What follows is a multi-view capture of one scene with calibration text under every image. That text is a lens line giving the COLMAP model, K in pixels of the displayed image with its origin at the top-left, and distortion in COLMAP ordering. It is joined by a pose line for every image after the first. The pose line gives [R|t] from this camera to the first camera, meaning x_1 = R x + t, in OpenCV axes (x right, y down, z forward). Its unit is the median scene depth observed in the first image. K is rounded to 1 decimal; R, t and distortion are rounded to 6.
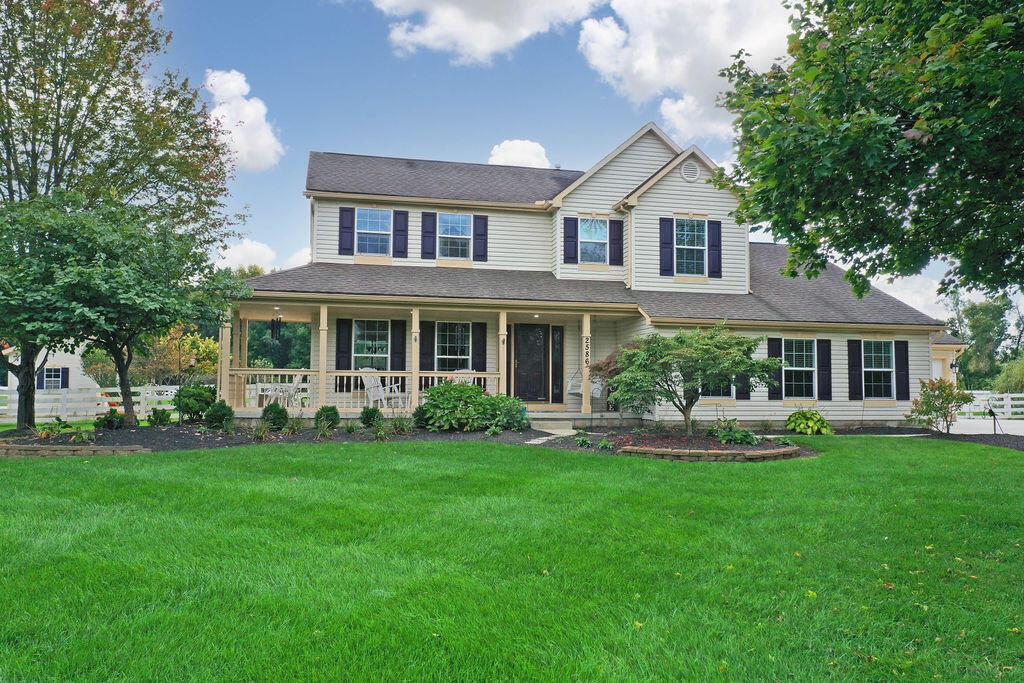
lens RADIAL K [[794.9, 0, 512.0], [0, 794.9, 341.5], [0, 0, 1]] dist [0.009882, 0.003895]
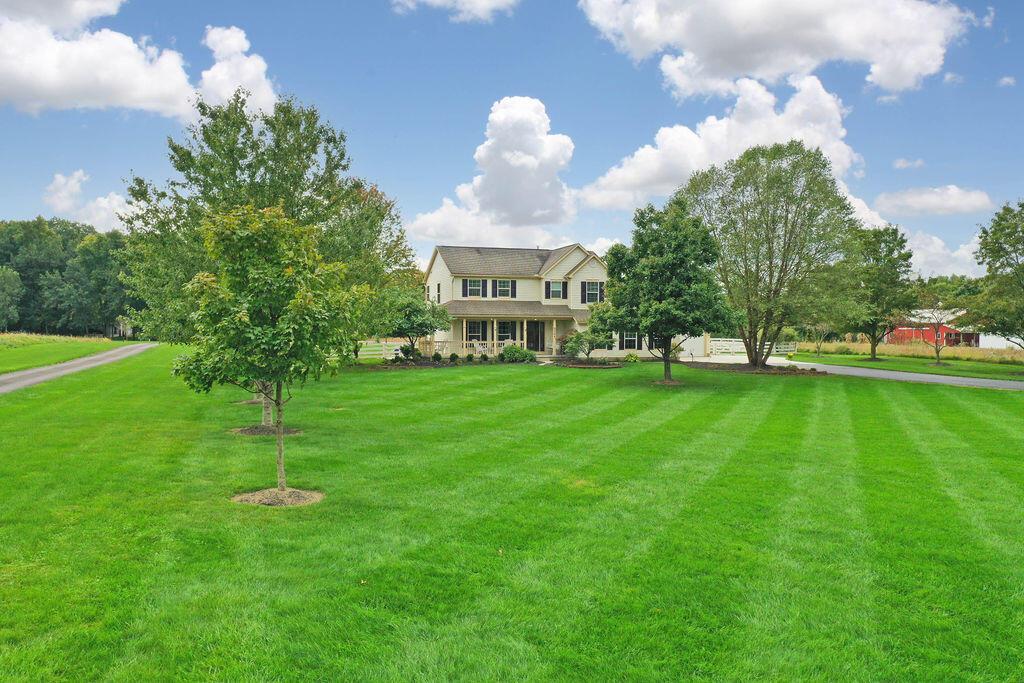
lens RADIAL K [[794.9, 0, 512.0], [0, 794.9, 341.5], [0, 0, 1]] dist [0.009882, 0.003895]
pose [[0.996126, -0.005649, 0.087753, -0.285879], [-0.001344, 0.996840, 0.079430, -0.171346], [-0.087925, -0.079241, 0.992970, -1.675376]]
